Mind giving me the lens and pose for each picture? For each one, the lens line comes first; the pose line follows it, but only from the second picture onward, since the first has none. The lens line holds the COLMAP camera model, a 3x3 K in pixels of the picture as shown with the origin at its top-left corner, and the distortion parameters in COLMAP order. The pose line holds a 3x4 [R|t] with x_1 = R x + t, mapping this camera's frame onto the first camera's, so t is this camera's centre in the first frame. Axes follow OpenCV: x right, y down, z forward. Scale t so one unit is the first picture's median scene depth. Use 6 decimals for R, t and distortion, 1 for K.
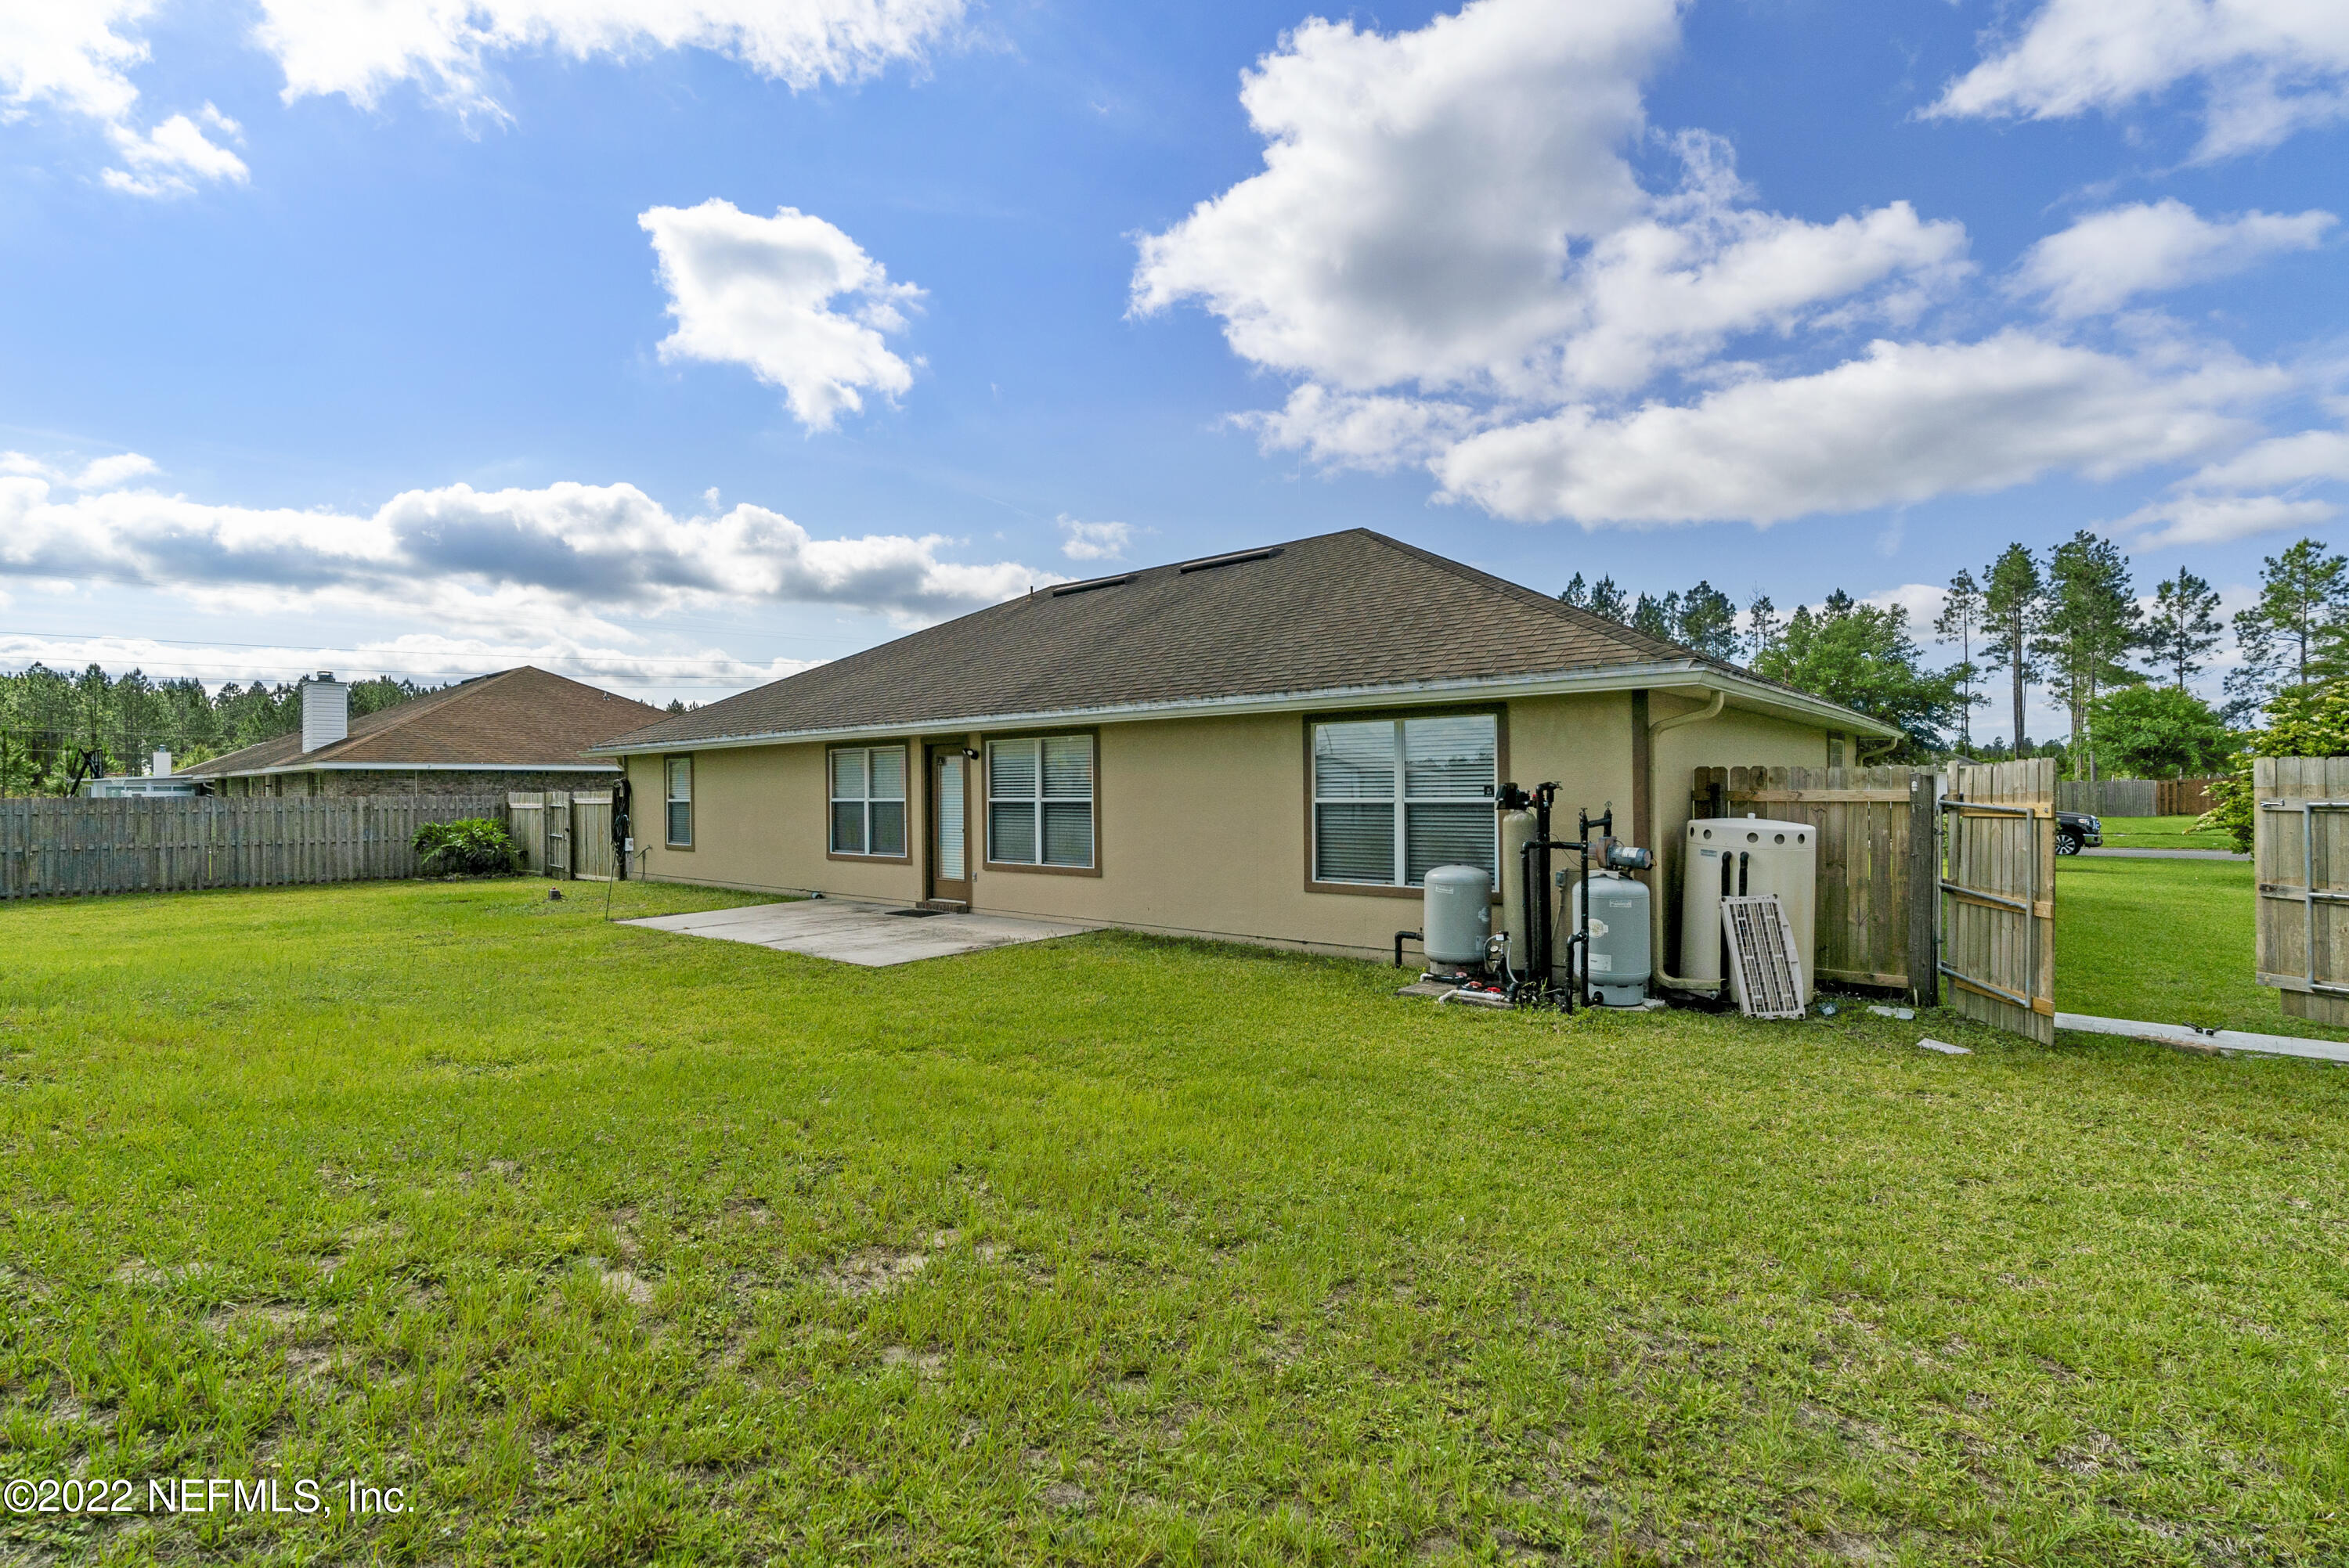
lens RADIAL K [[1083.8, 0, 1161.5], [0, 1083.8, 797.6], [0, 0, 1]] dist [-0.004318, 0.001146]
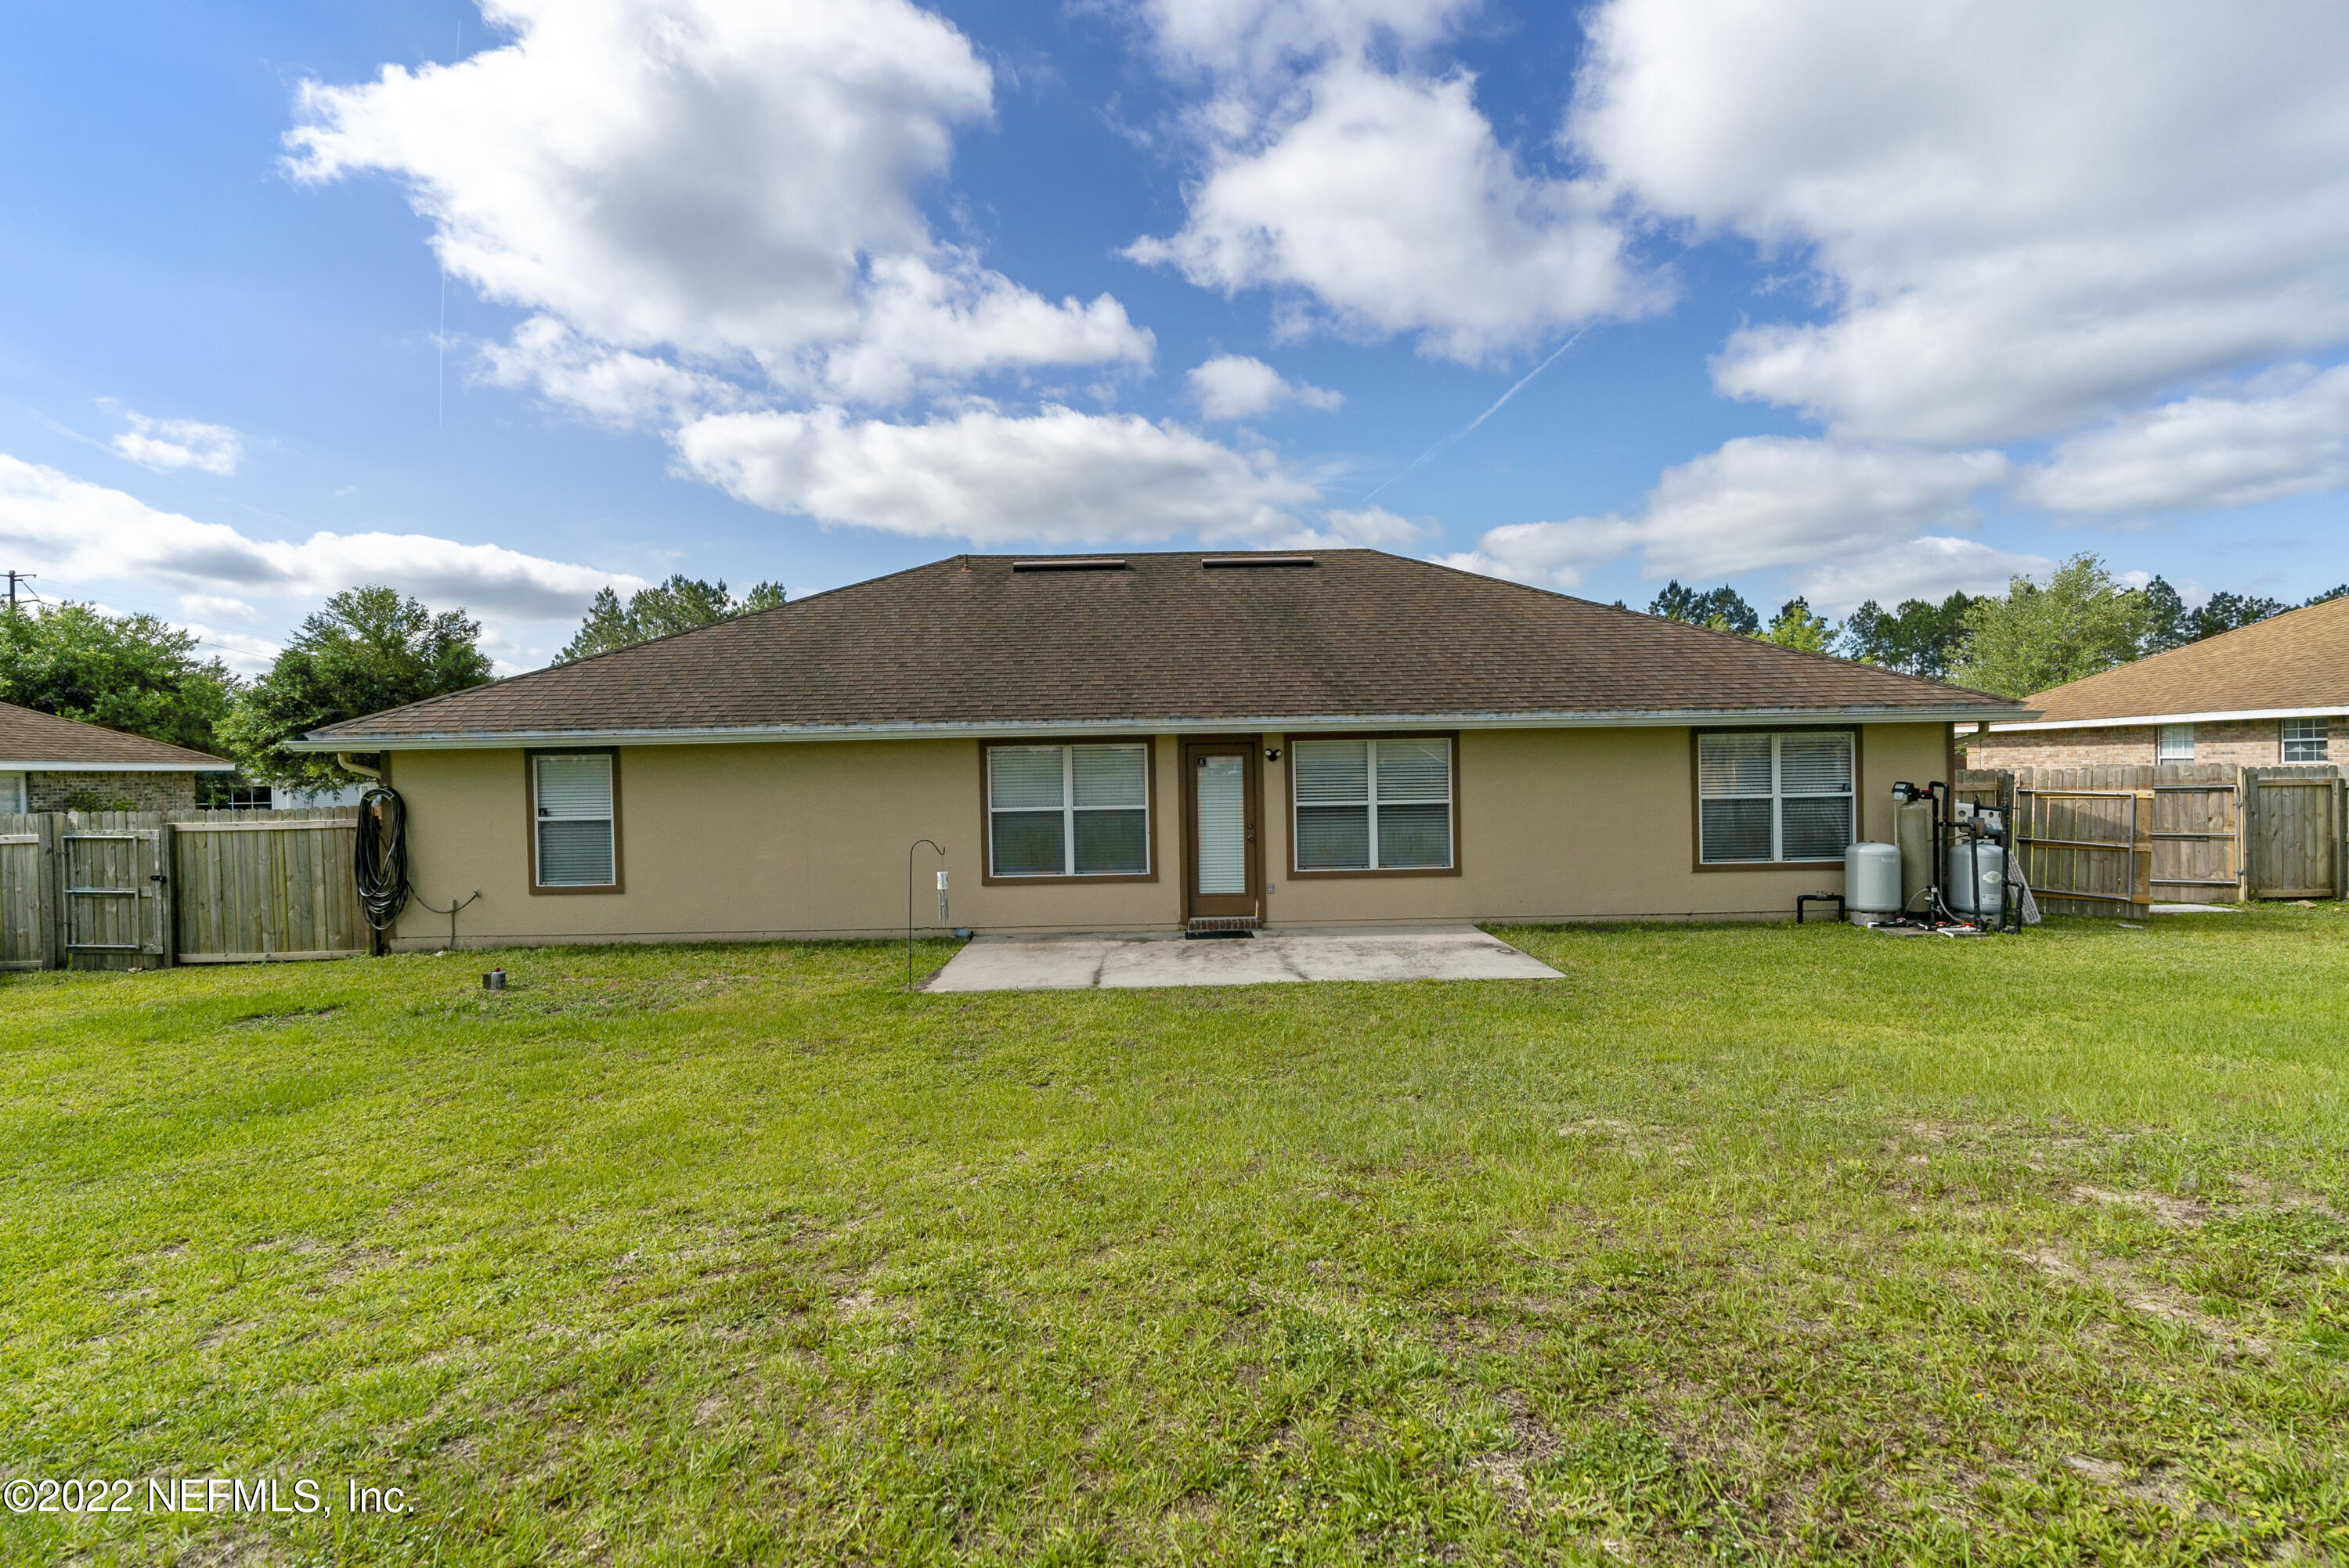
lens RADIAL K [[1083.8, 0, 1176.0], [0, 1083.8, 744.1], [0, 0, 1]] dist [-0.004318, 0.001146]
pose [[0.759585, 0.007411, 0.650365, -0.109793], [0.018418, 0.999289, -0.032898, -0.002767], [-0.650147, 0.036967, 0.758909, 0.045180]]
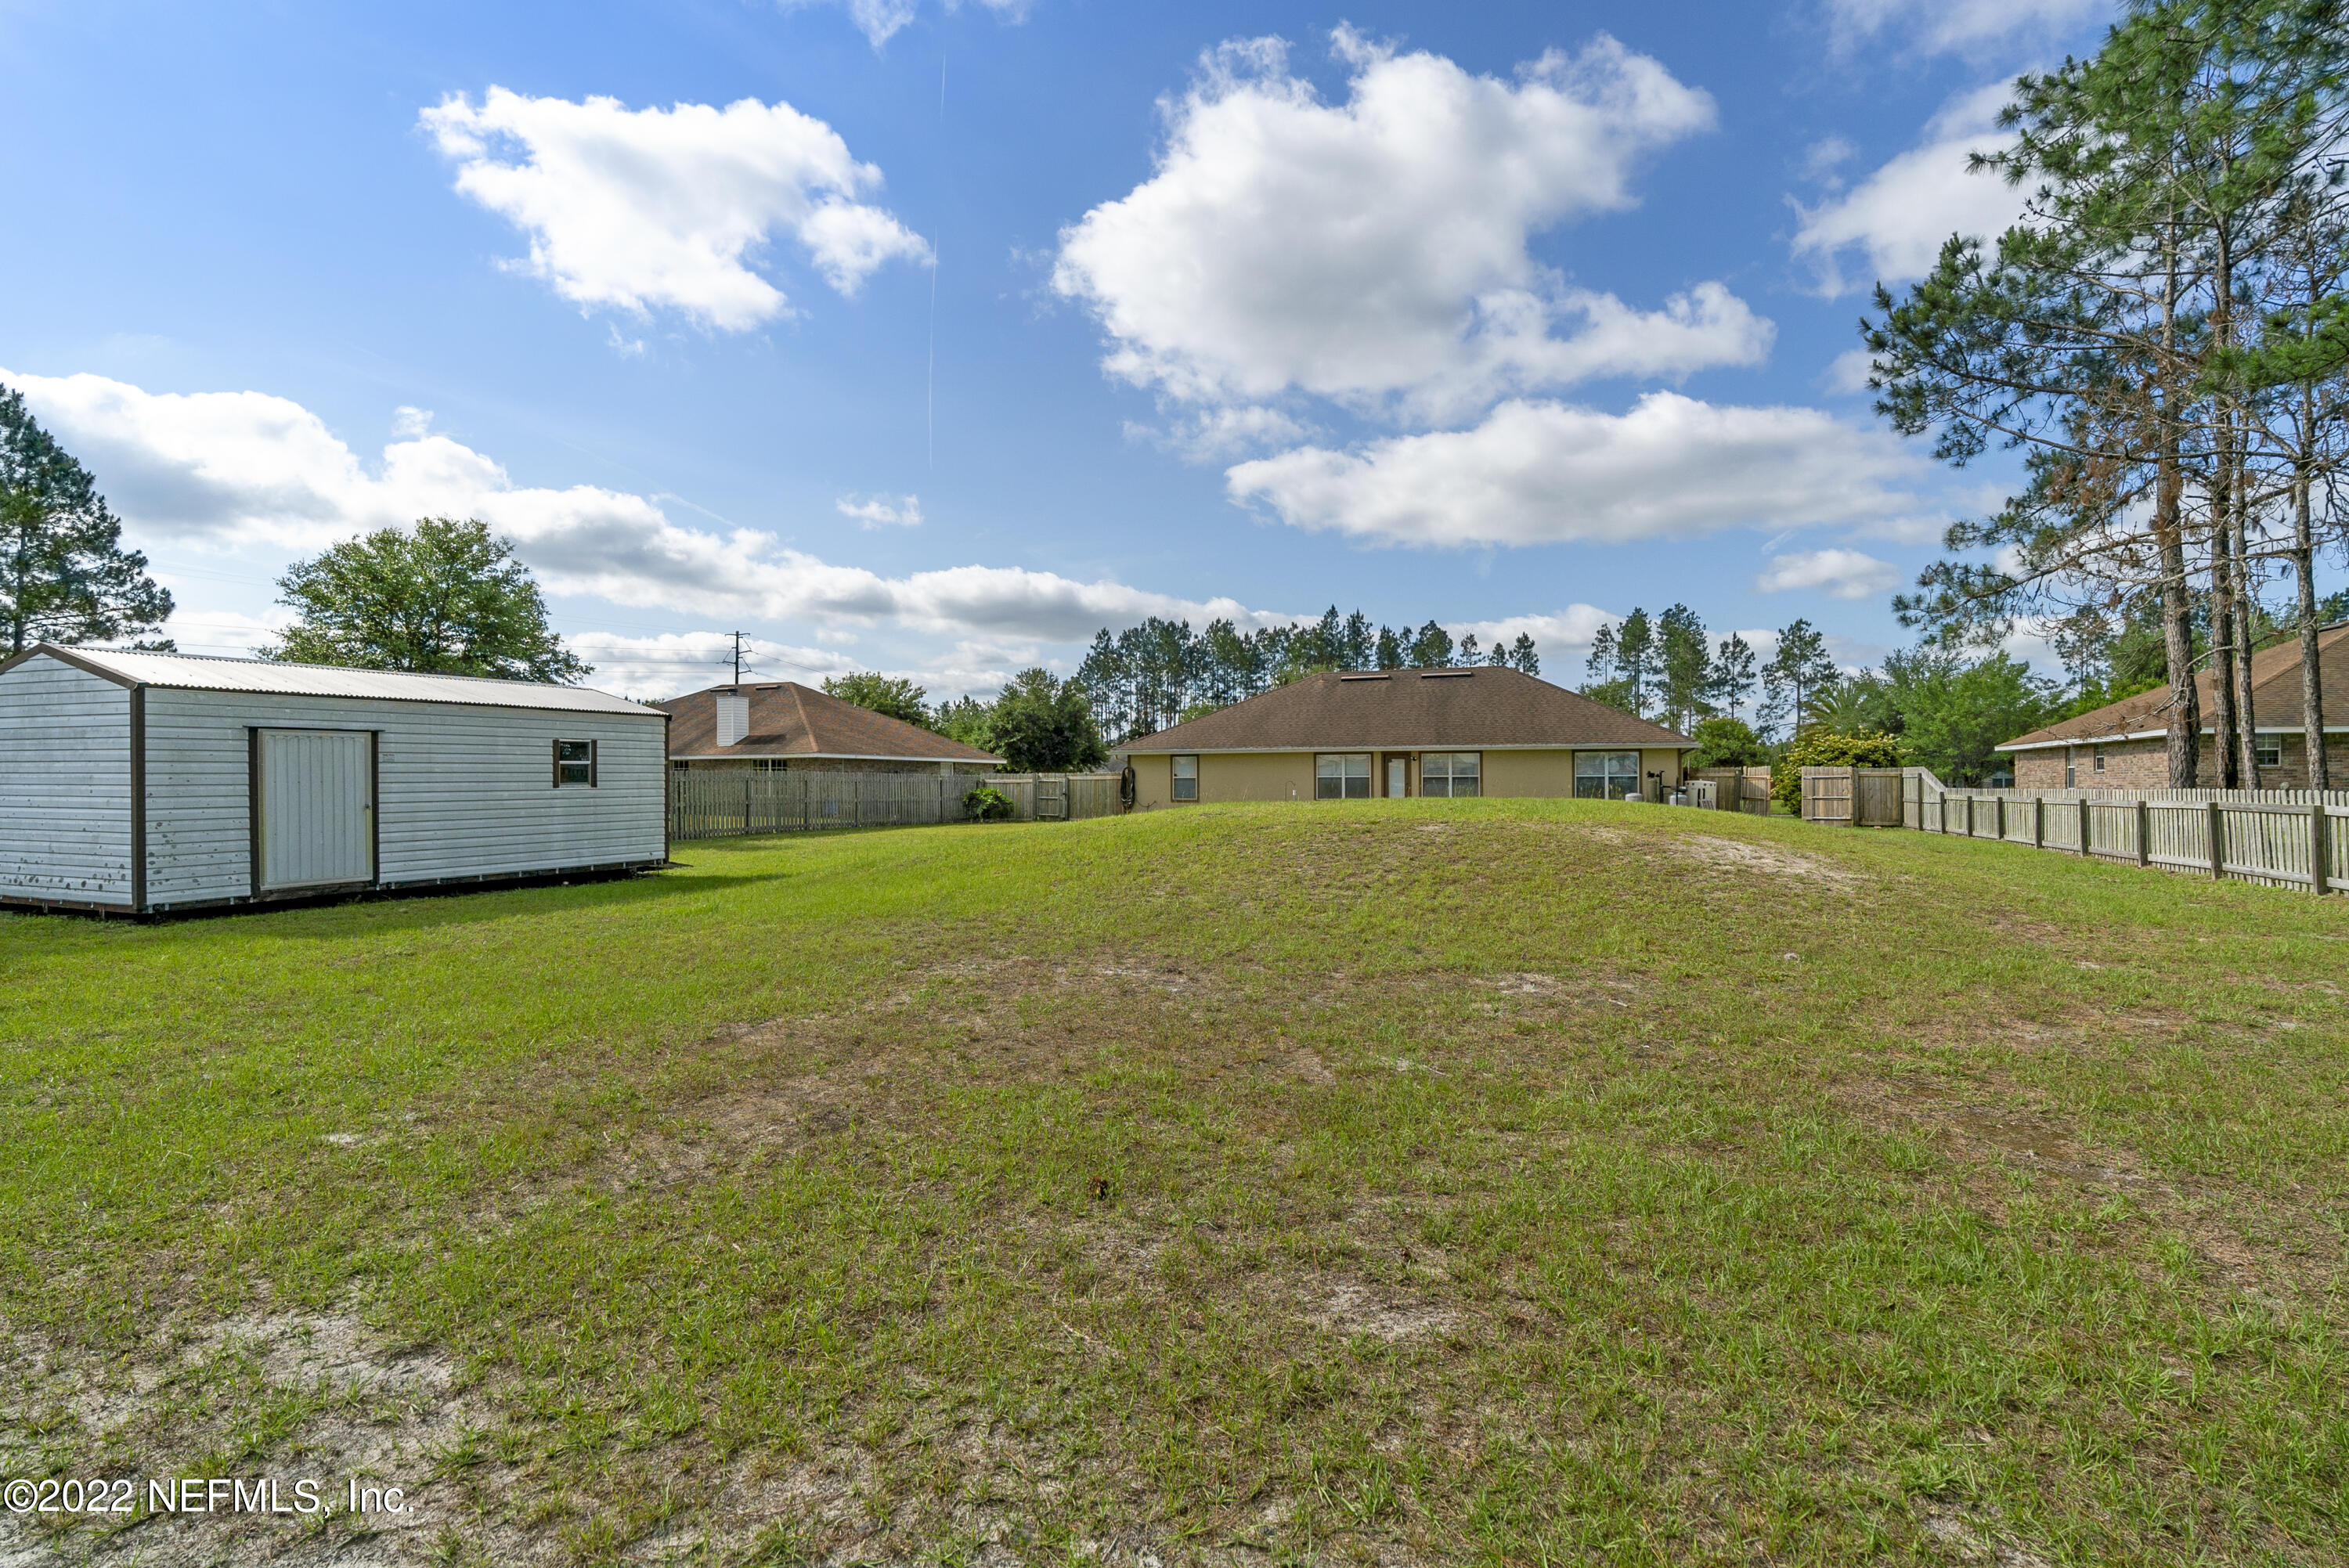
lens RADIAL K [[1149.5, 0, 1176.6], [0, 1149.5, 795.0], [0, 0, 1]] dist [-0.004275, 0.000461]
pose [[0.949351, 0.004041, 0.314191, -0.208470], [-0.004382, 0.999990, 0.000378, 0.006438], [-0.314186, -0.001736, 0.949360, -0.191688]]
